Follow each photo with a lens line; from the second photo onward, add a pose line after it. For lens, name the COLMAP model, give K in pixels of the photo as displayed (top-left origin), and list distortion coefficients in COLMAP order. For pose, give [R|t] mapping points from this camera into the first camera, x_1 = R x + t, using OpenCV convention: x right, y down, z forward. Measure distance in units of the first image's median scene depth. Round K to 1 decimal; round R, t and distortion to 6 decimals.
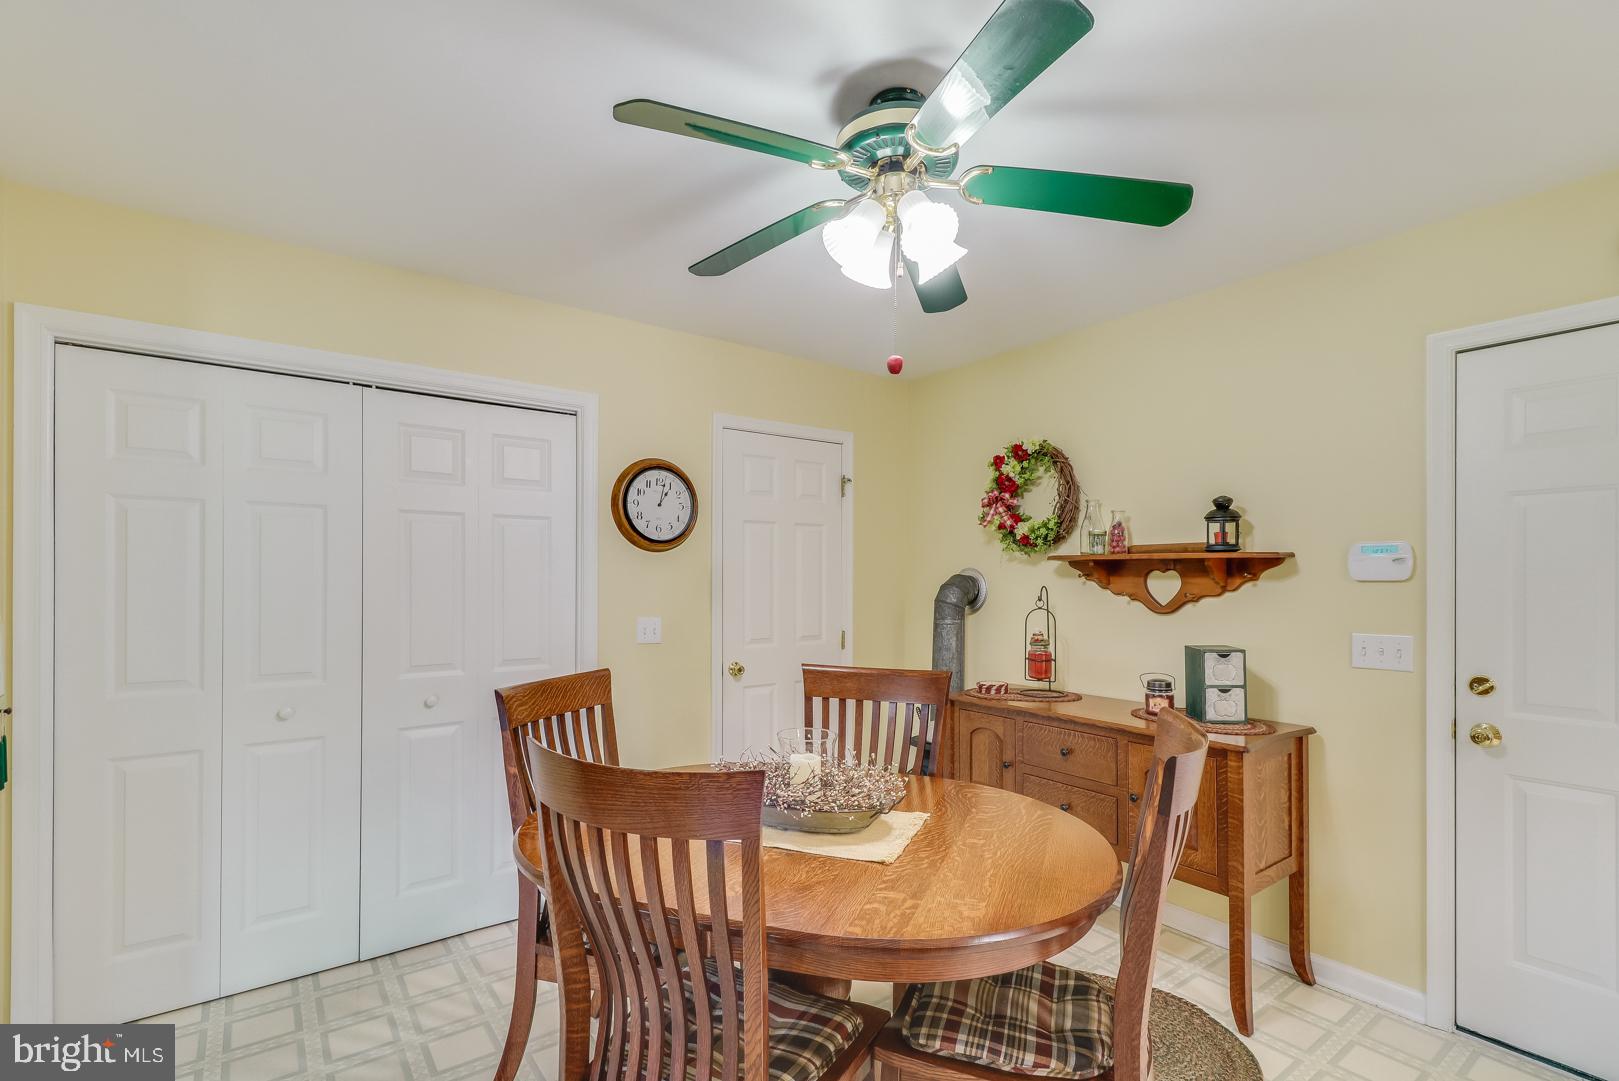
lens RADIAL K [[736.6, 0, 813.1], [0, 736.6, 586.1], [0, 0, 1]] dist [0.018894, -0.000386]
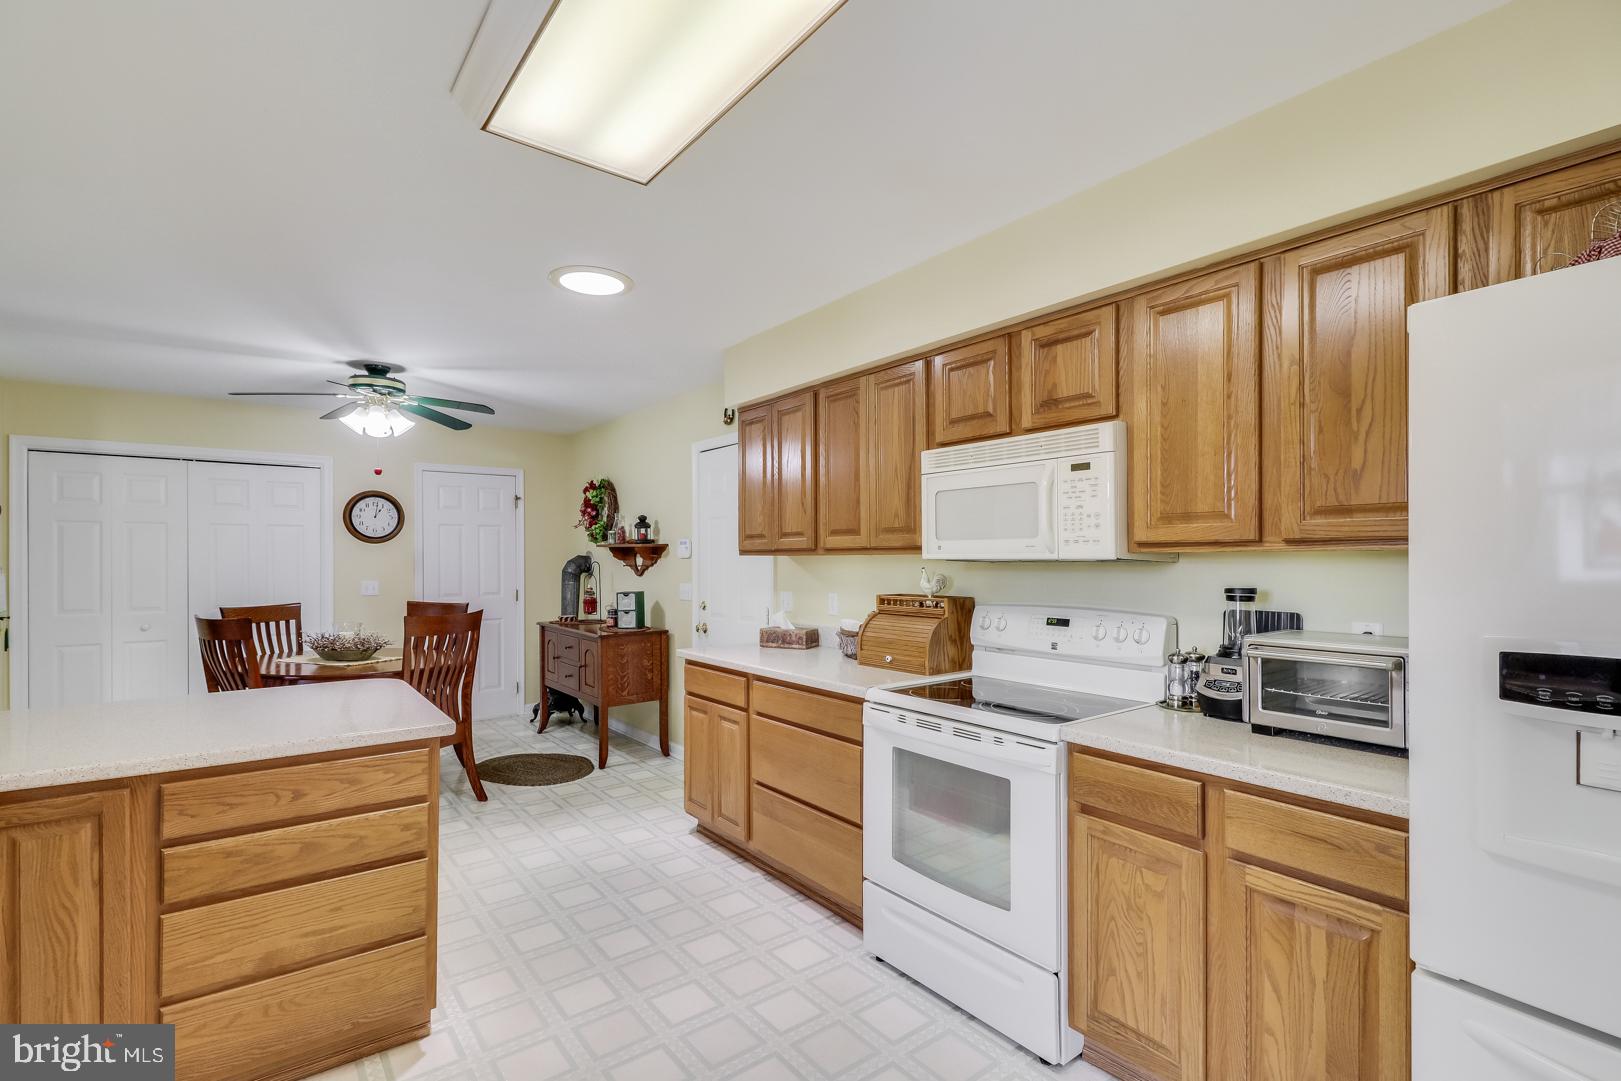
lens RADIAL K [[716.2, 0, 811.3], [0, 716.2, 561.5], [0, 0, 1]] dist [-0.000198, -0.000050]
pose [[0.999220, -0.005433, 0.039123, 0.797694], [0.005577, 0.999978, -0.003563, 0.009312], [-0.039103, 0.003779, 0.999228, -0.787253]]
